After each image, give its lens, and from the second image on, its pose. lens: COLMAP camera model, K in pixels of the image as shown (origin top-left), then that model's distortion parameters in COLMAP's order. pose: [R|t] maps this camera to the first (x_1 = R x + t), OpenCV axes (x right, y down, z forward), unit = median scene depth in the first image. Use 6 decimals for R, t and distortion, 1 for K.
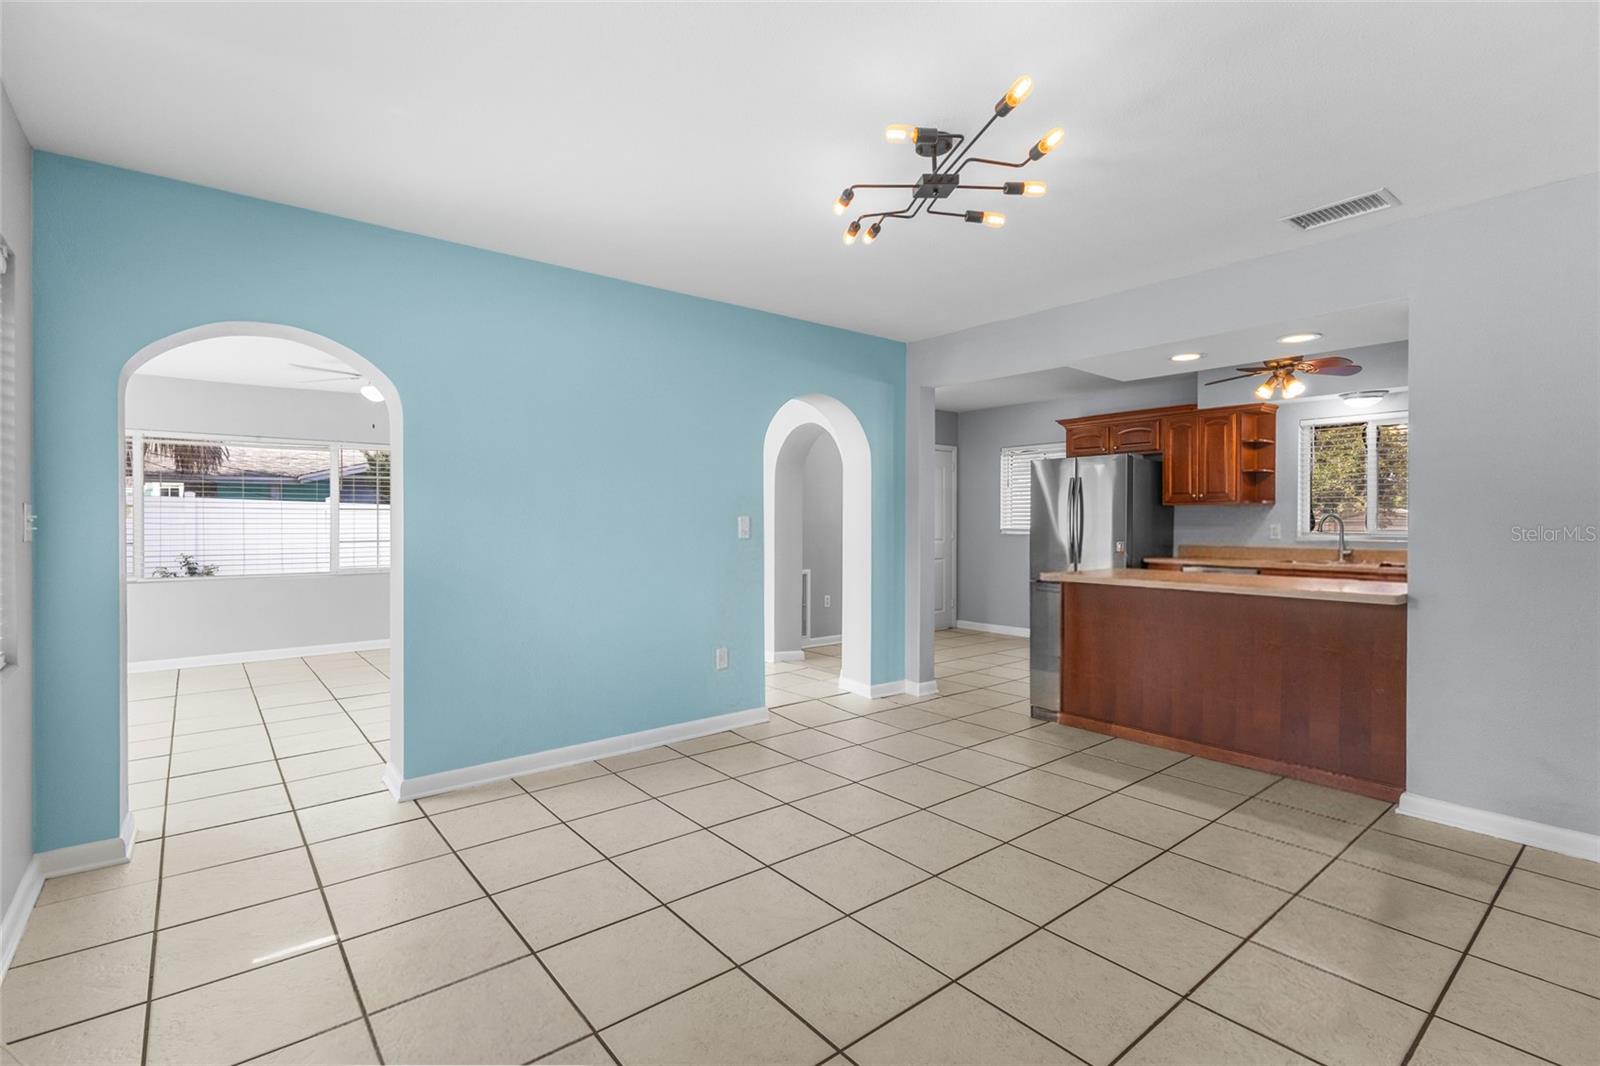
lens RADIAL K [[736.1, 0, 797.1], [0, 736.1, 528.6], [0, 0, 1]] dist [0.001843, -0.000130]
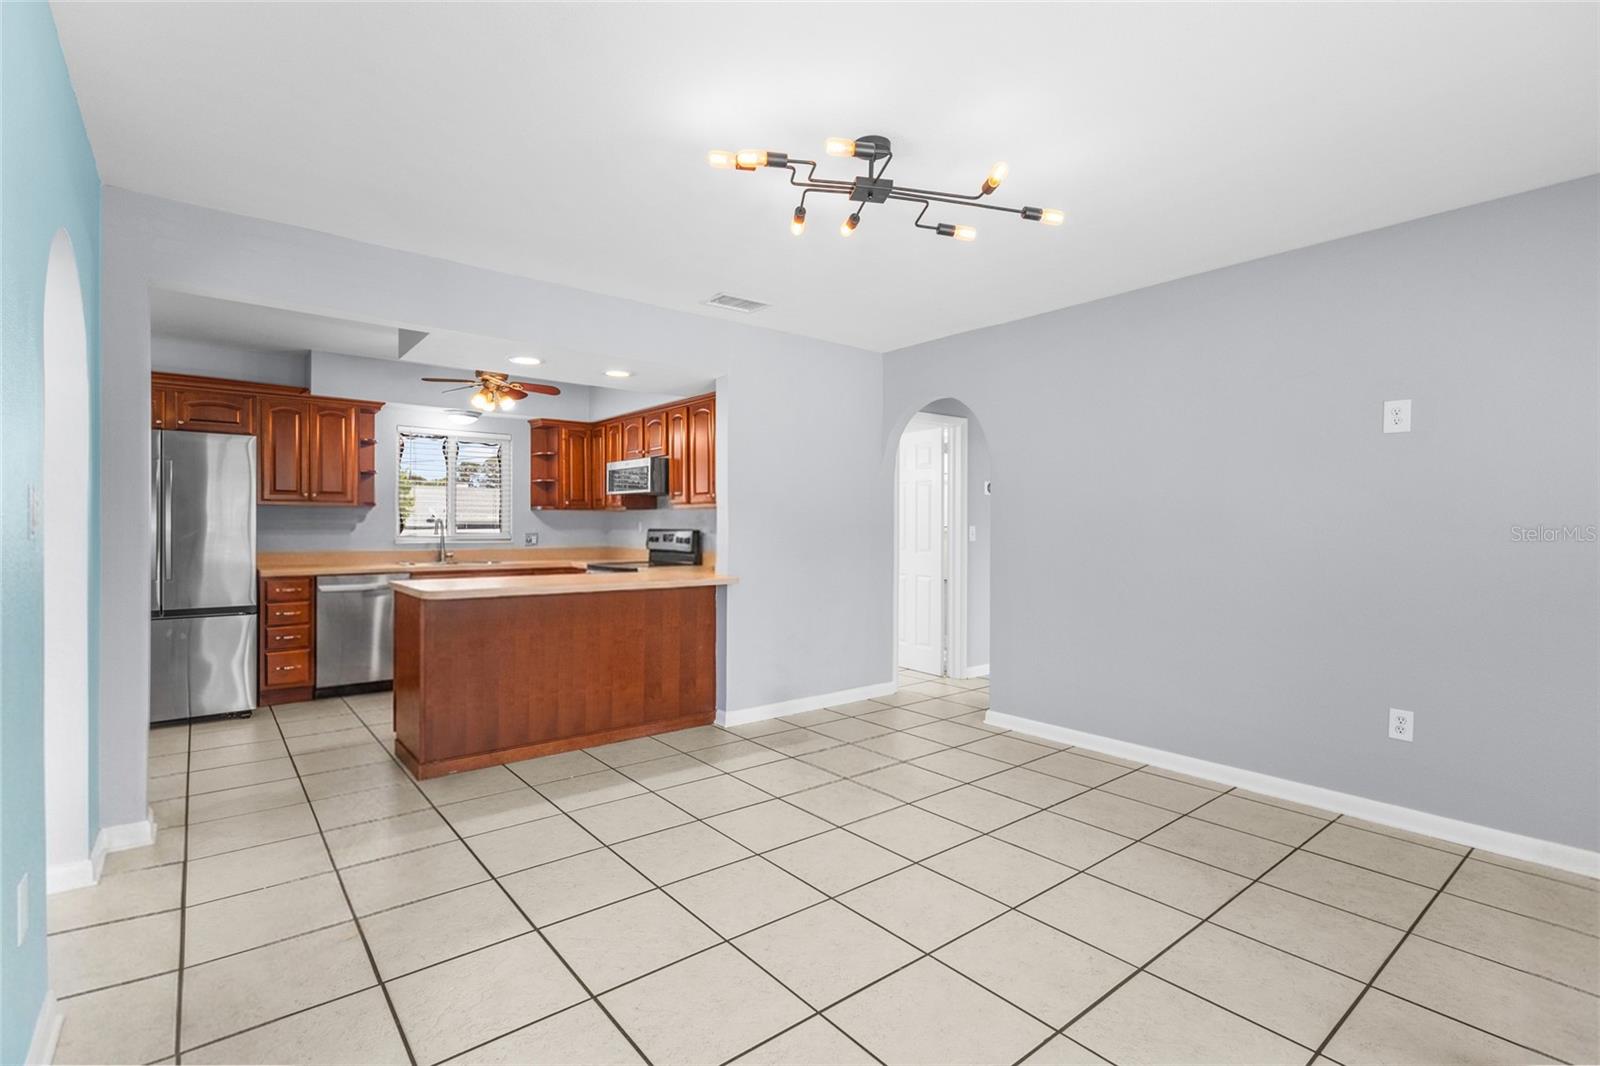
lens RADIAL K [[736.1, 0, 797.1], [0, 736.1, 528.6], [0, 0, 1]] dist [0.001843, -0.000130]
pose [[0.004182, -0.002217, 0.999989, -0.320799], [0.005953, 0.999980, 0.002192, -0.003663], [-0.999974, 0.005943, 0.004196, 0.435264]]
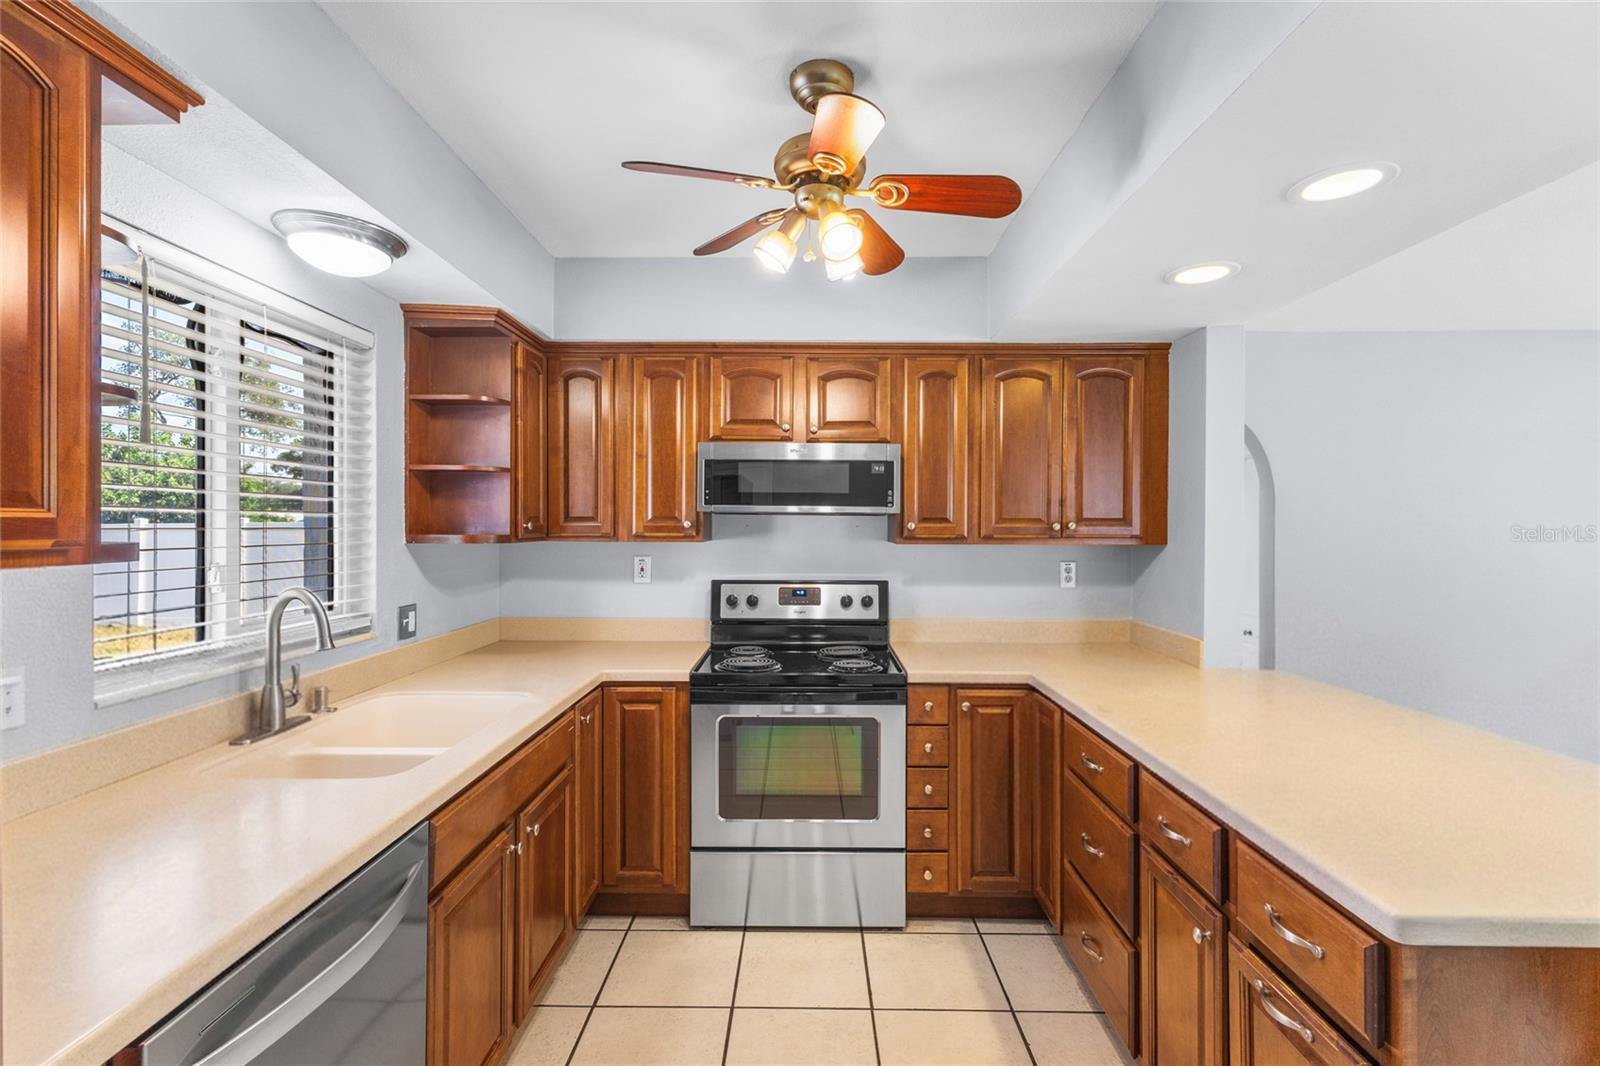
lens RADIAL K [[736.1, 0, 797.1], [0, 736.1, 528.6], [0, 0, 1]] dist [0.001843, -0.000130]
pose [[-0.770358, -0.002959, 0.637605, 0.347535], [0.003254, 0.999958, 0.008573, -0.042785], [-0.637604, 0.008679, -0.770316, 1.015320]]
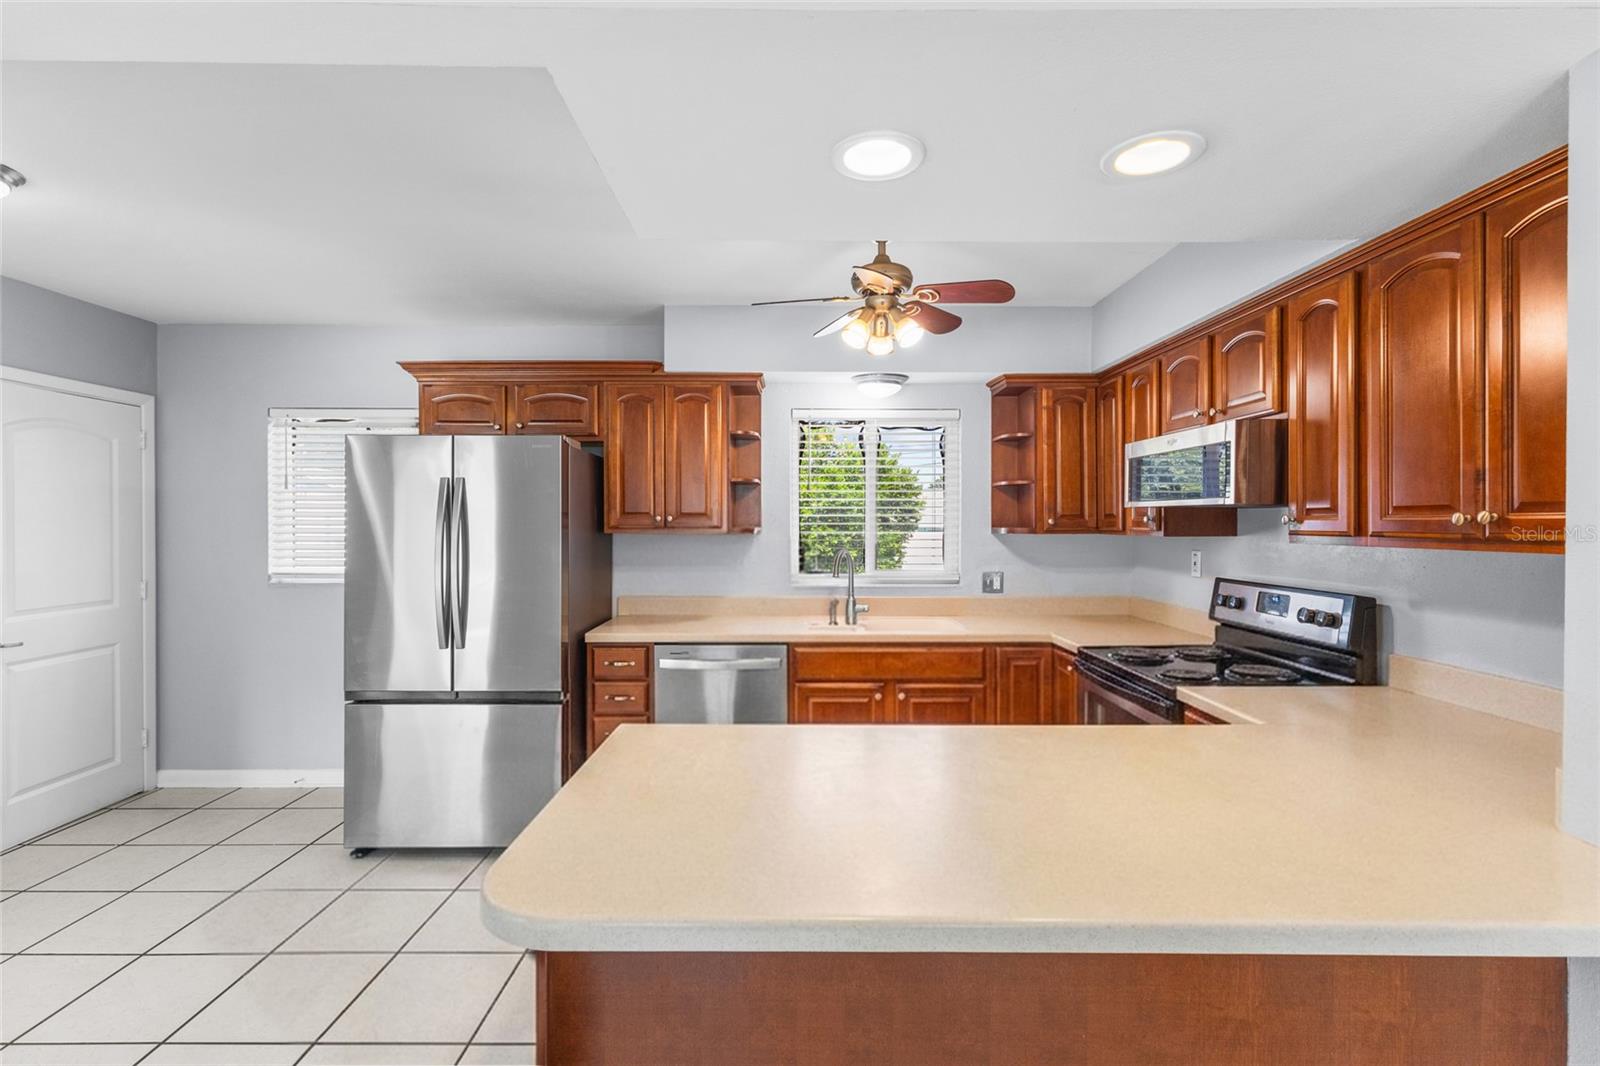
lens RADIAL K [[736.1, 0, 797.1], [0, 736.1, 528.6], [0, 0, 1]] dist [0.001843, -0.000130]
pose [[0.630667, -0.006089, 0.776030, 0.157610], [0.006646, 0.999975, 0.002446, -0.038169], [-0.776025, 0.003615, 0.630692, 0.557351]]
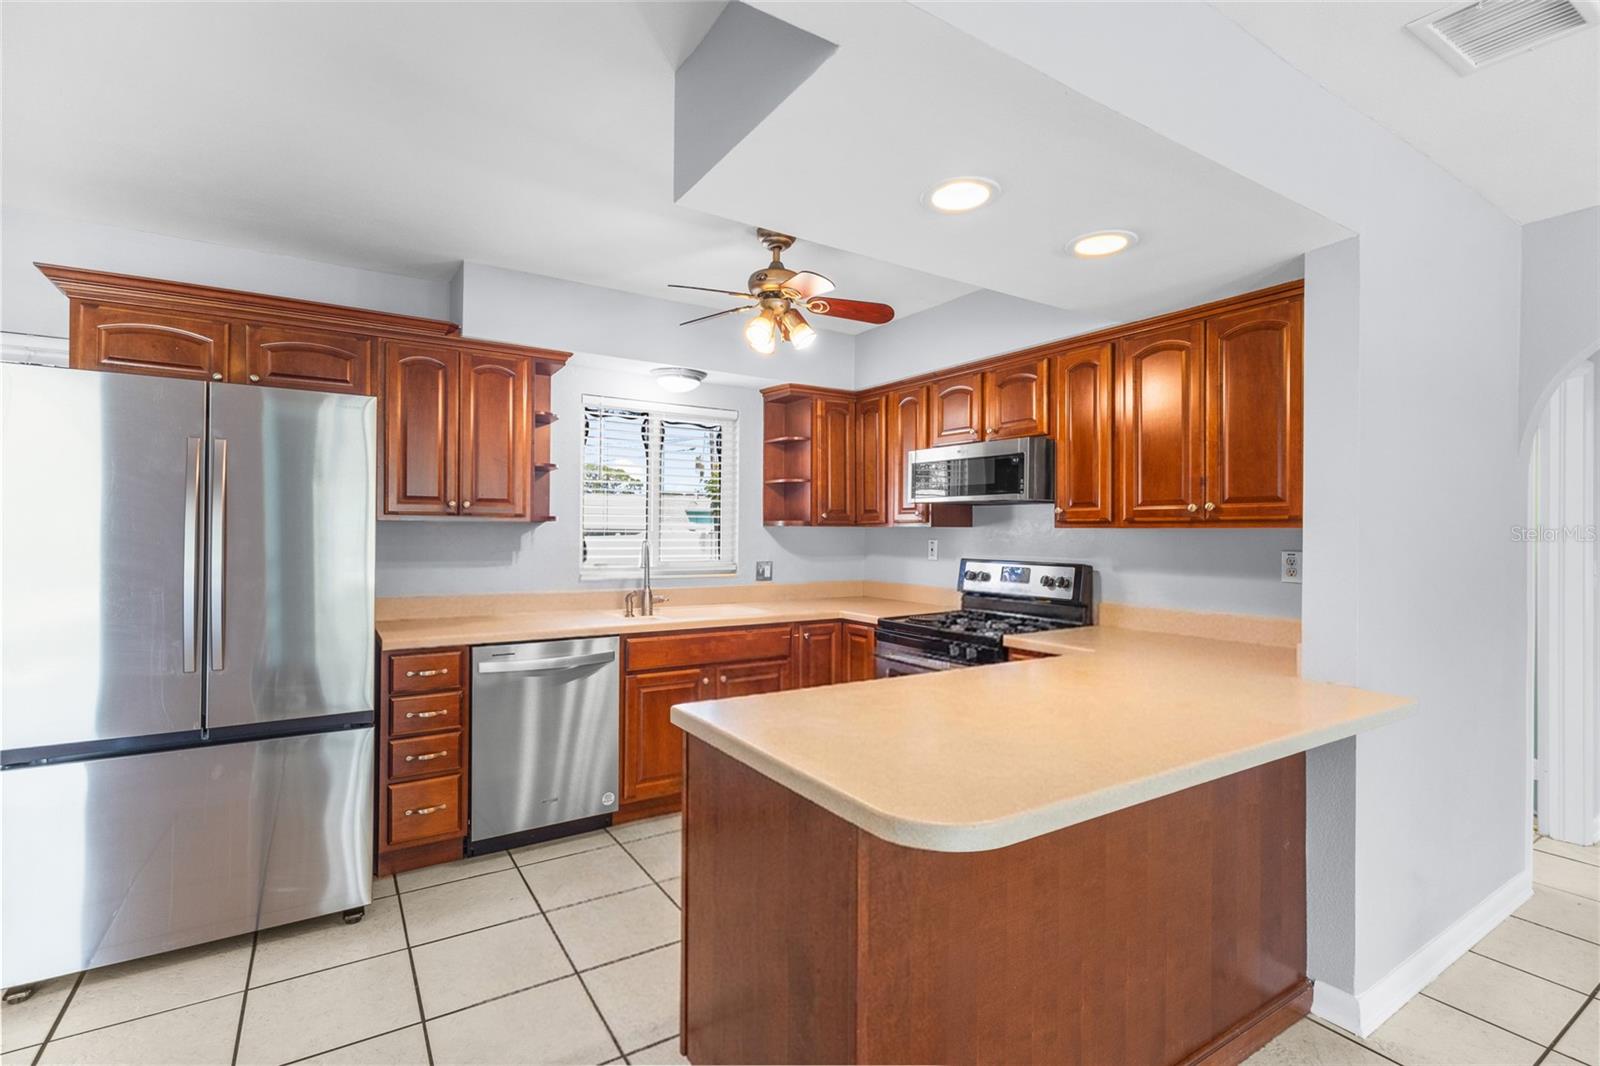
lens RADIAL K [[736.1, 0, 797.1], [0, 736.1, 528.6], [0, 0, 1]] dist [0.001843, -0.000130]
pose [[0.118631, 0.004481, 0.992928, 0.064049], [0.001183, 0.999988, -0.004654, -0.025483], [-0.992938, 0.001726, 0.118625, 0.719240]]
